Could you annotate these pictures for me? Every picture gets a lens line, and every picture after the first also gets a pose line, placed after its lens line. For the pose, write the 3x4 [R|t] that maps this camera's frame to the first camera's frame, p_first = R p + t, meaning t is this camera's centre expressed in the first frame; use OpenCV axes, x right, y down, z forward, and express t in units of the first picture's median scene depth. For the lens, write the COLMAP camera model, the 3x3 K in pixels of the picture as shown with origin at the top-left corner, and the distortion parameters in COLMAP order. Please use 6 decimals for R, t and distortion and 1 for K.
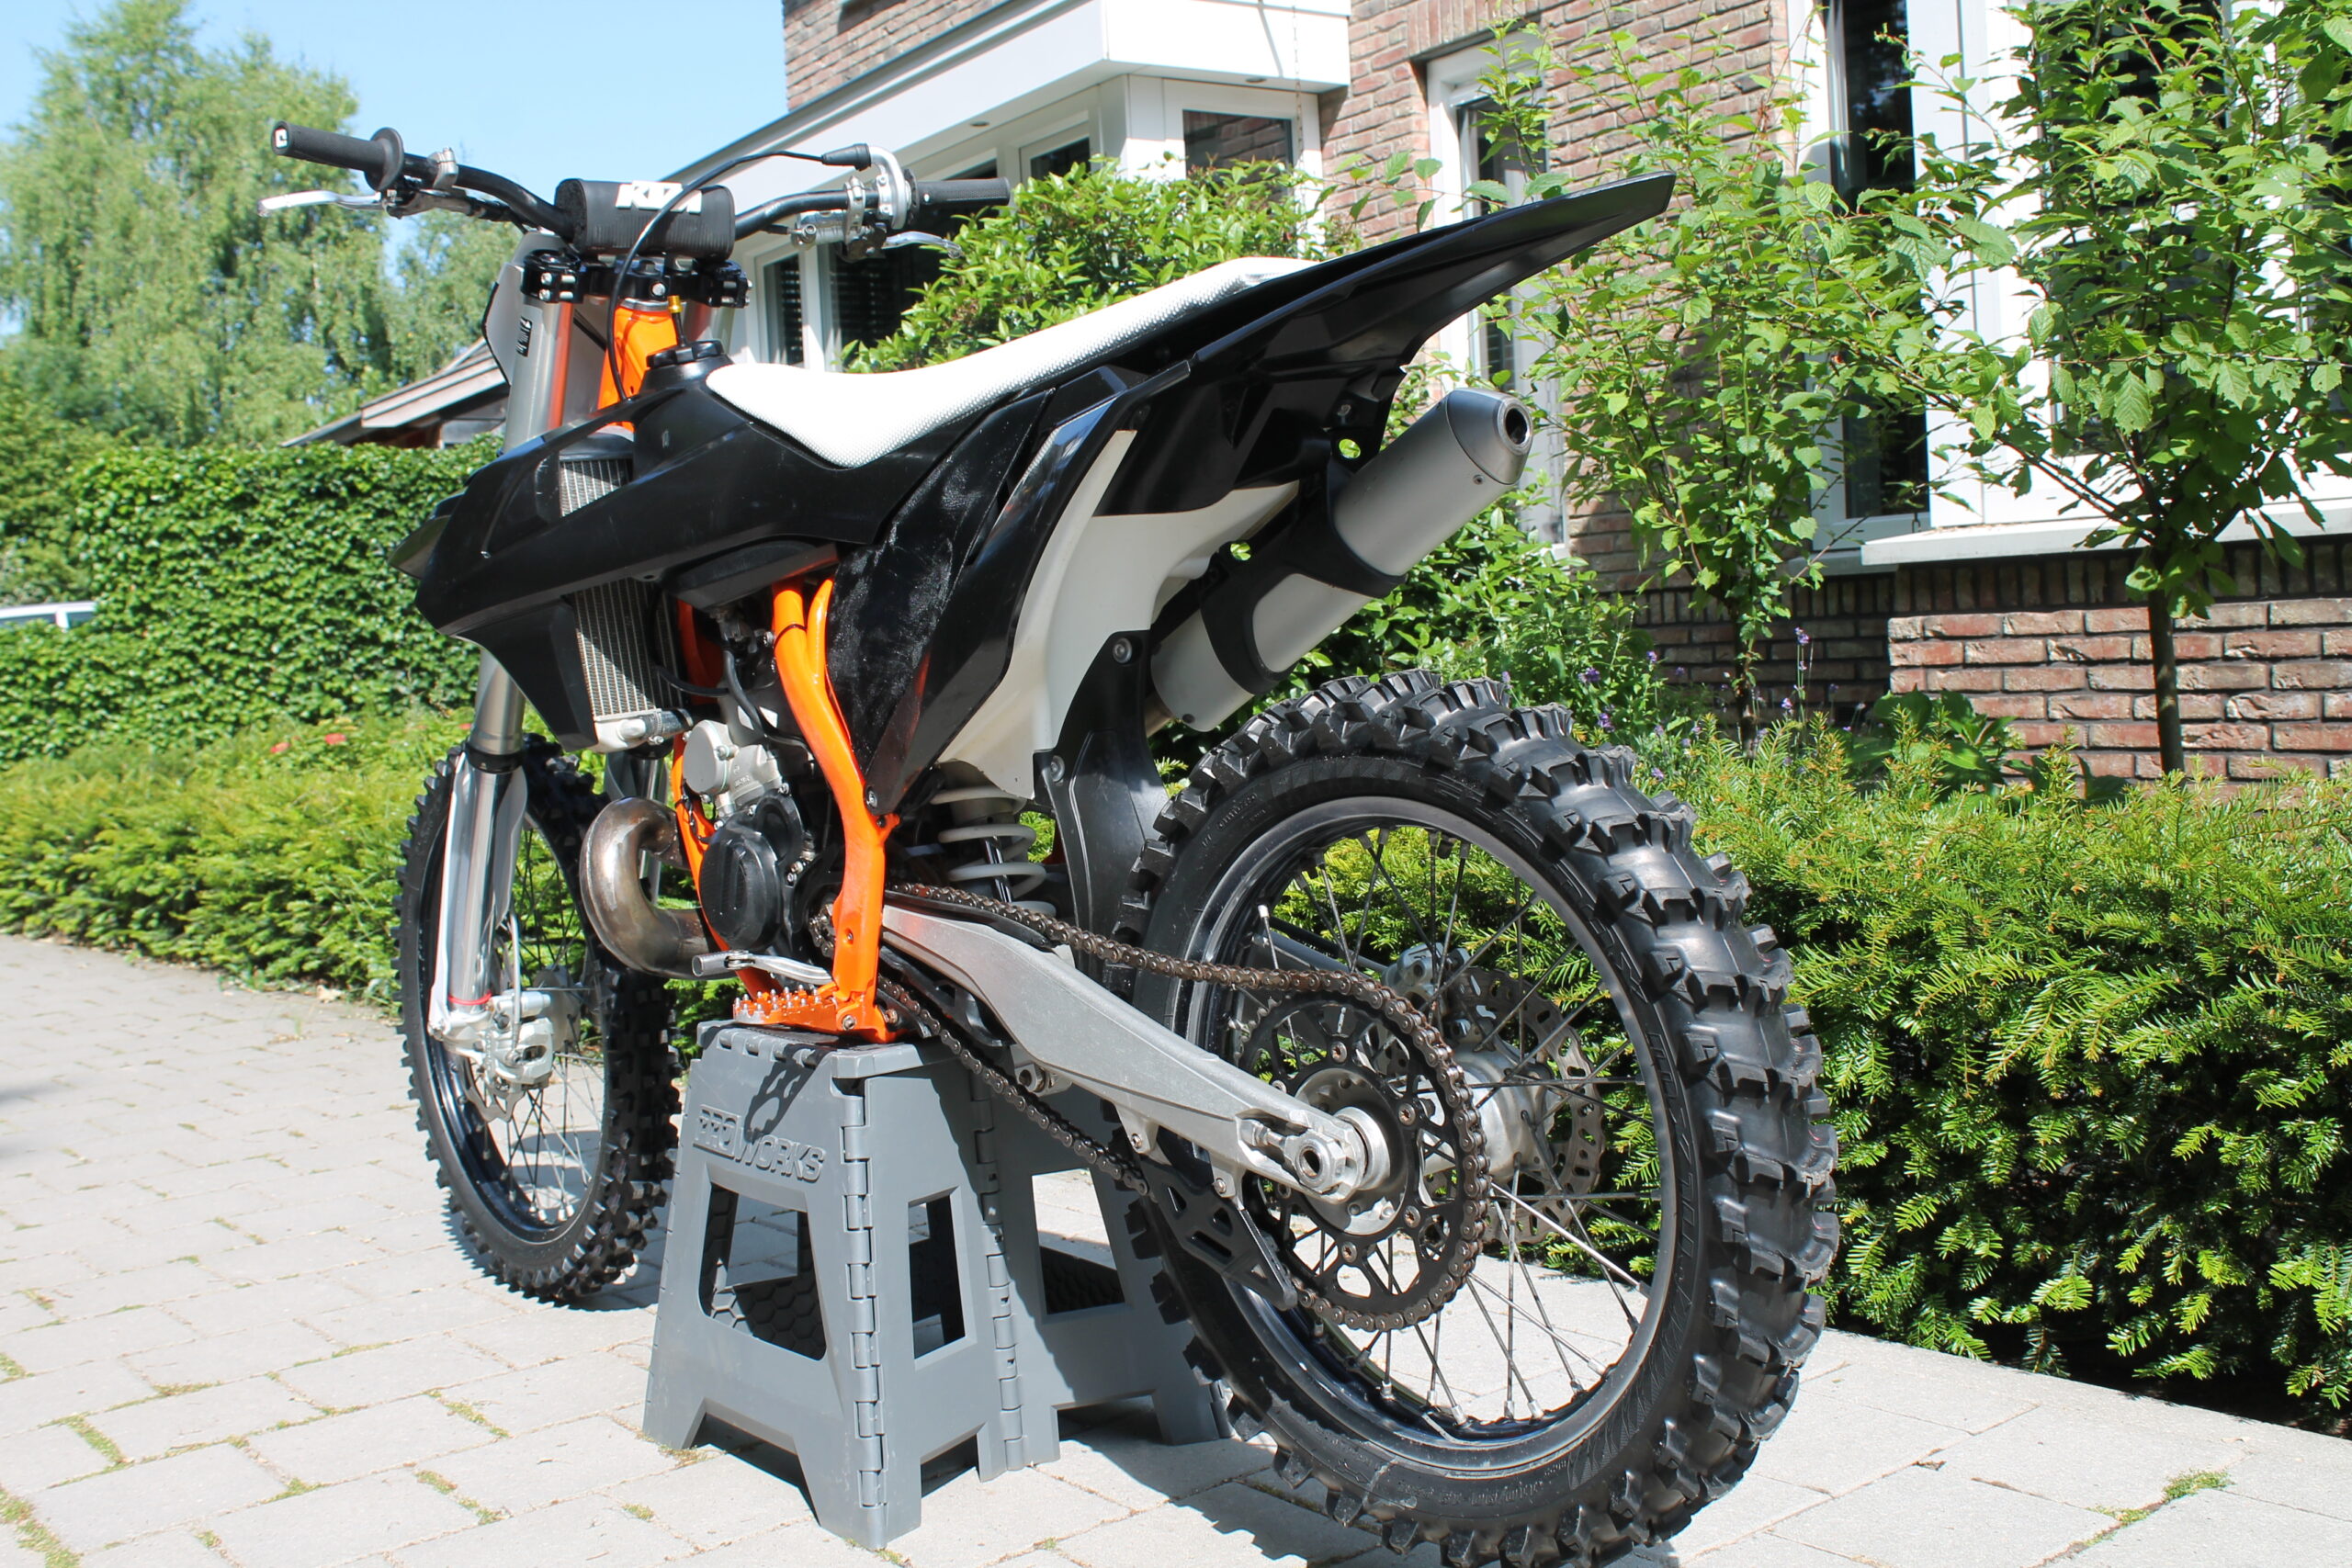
lens RADIAL K [[2478.5, 0, 1167.8], [0, 2478.5, 765.5], [0, 0, 1]] dist [-0.133730, 0.176551]
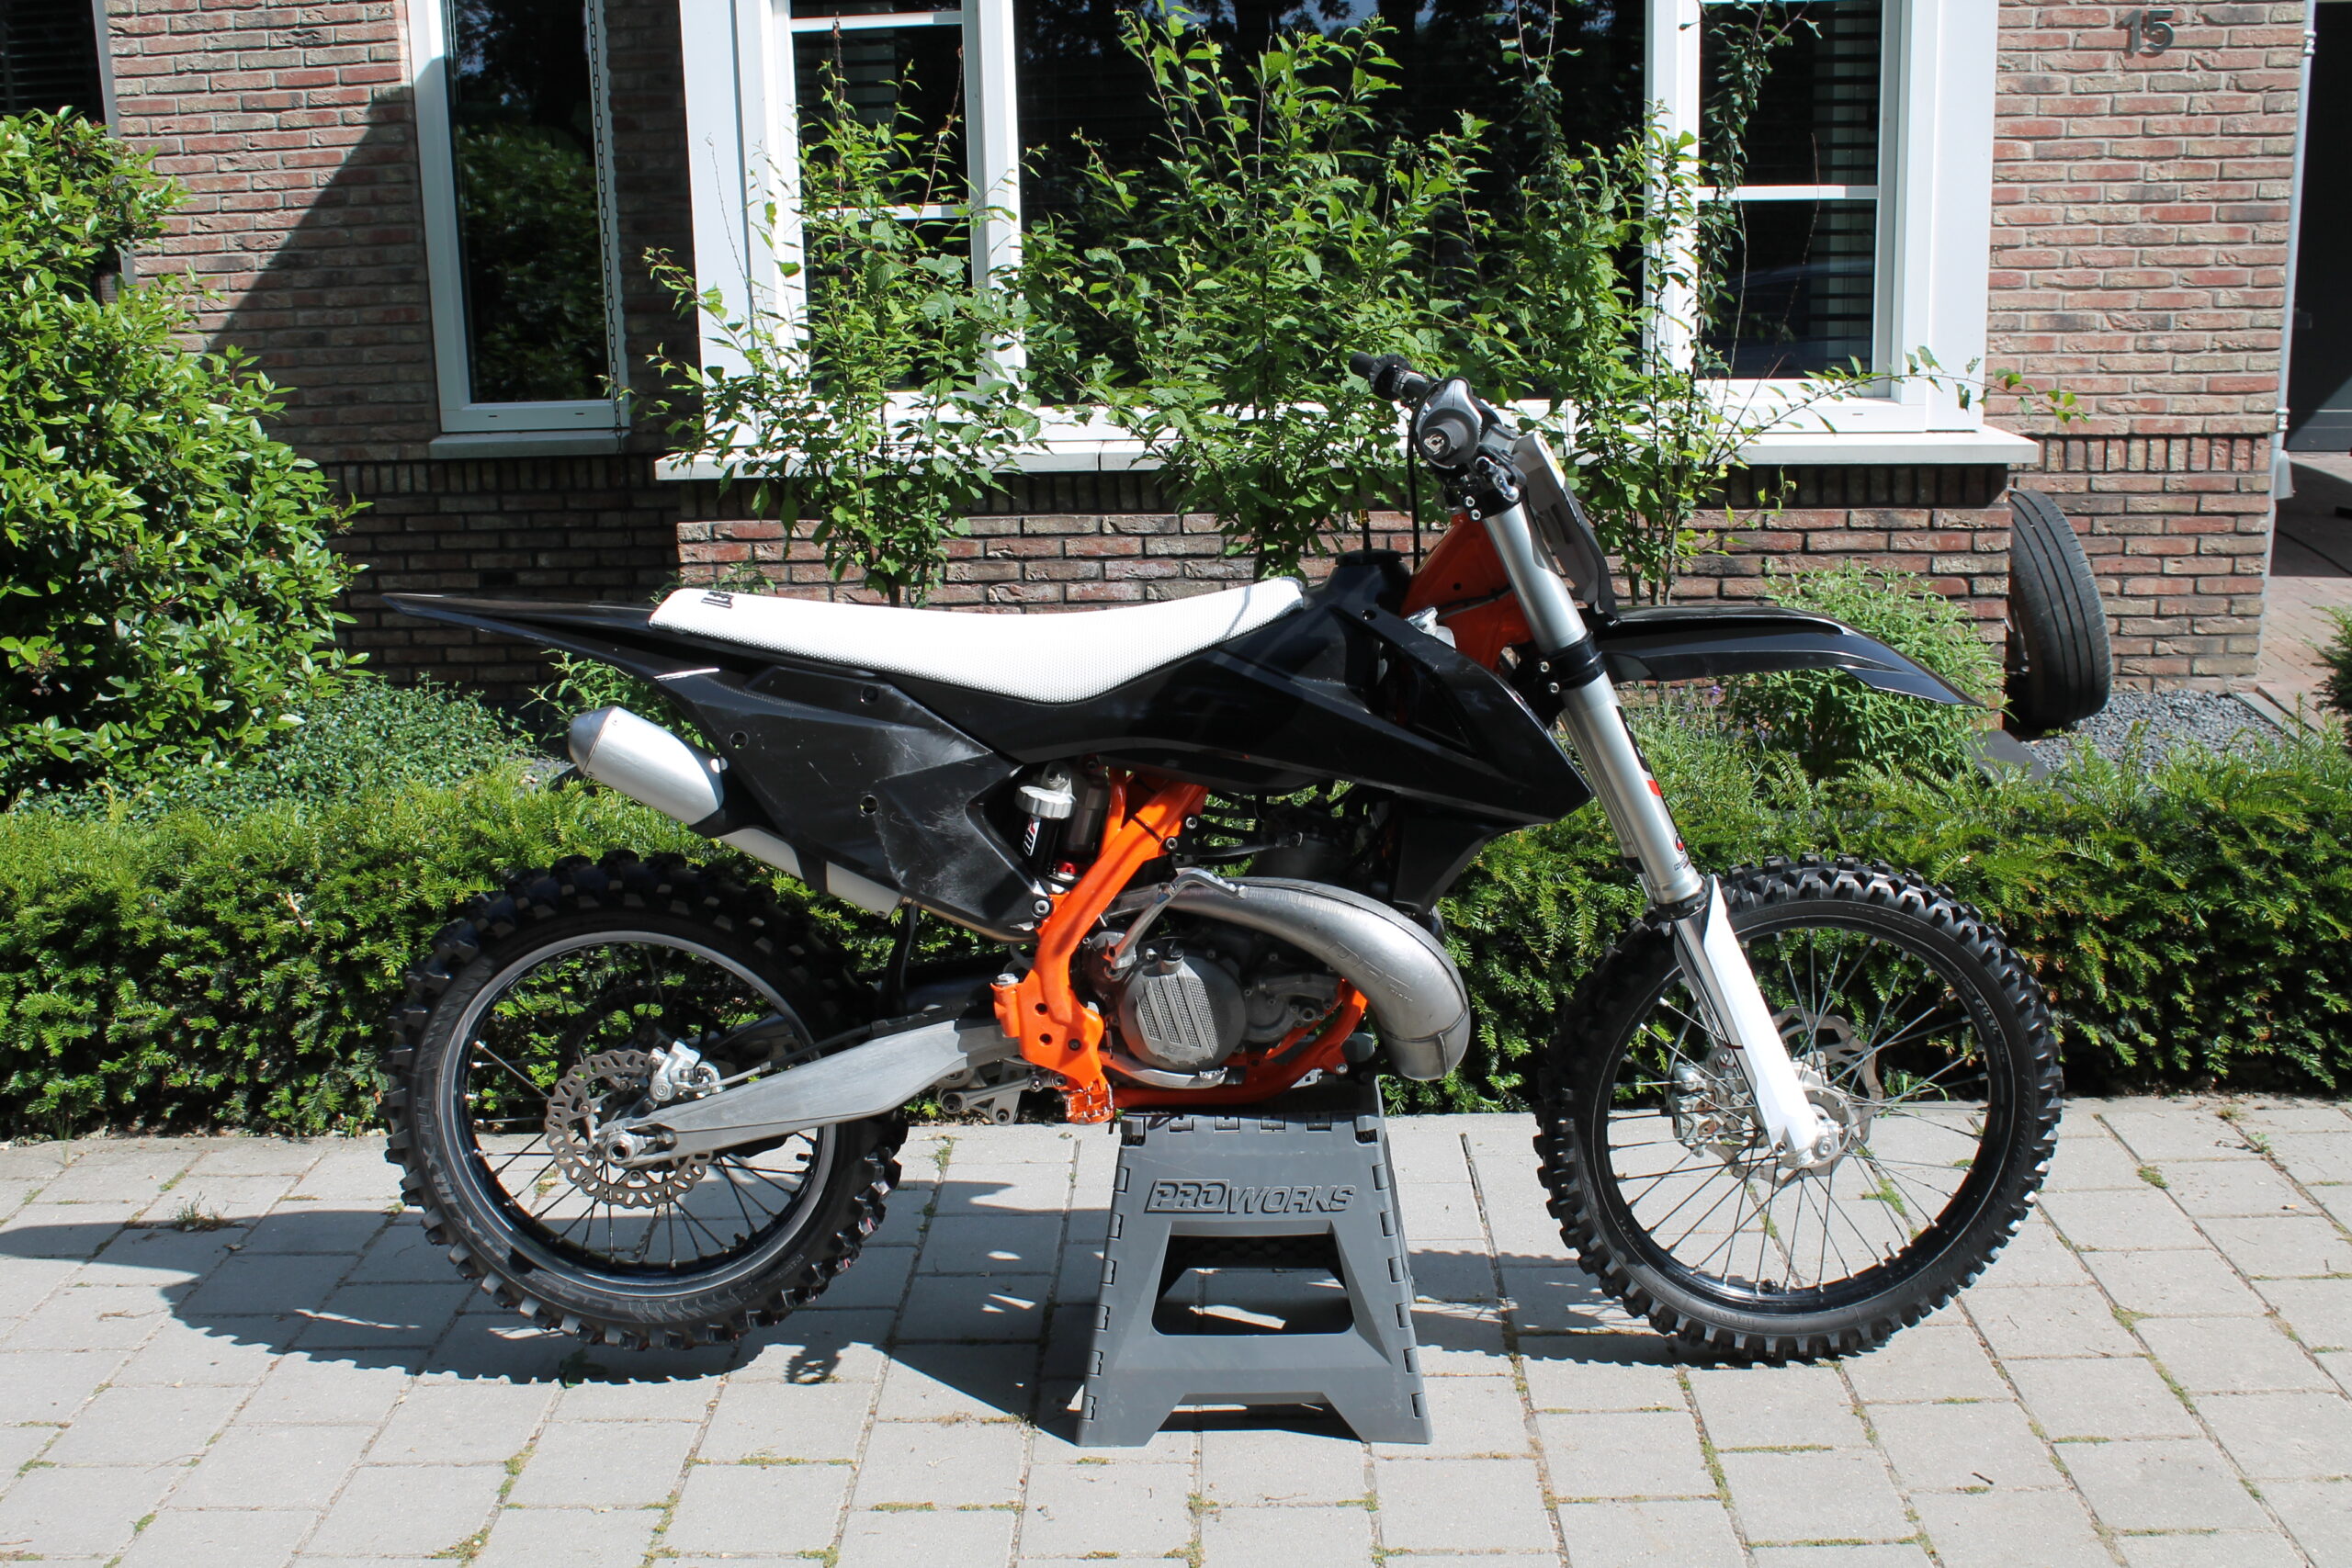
lens RADIAL K [[2387.3, 0, 1200.0], [0, 2387.3, 807.3], [0, 0, 1]] dist [-0.133908, 0.126709]
pose [[0.628477, -0.147341, 0.763746, -0.520021], [0.030267, 0.985784, 0.165269, -0.123072], [-0.777239, -0.080751, 0.624002, 0.076715]]
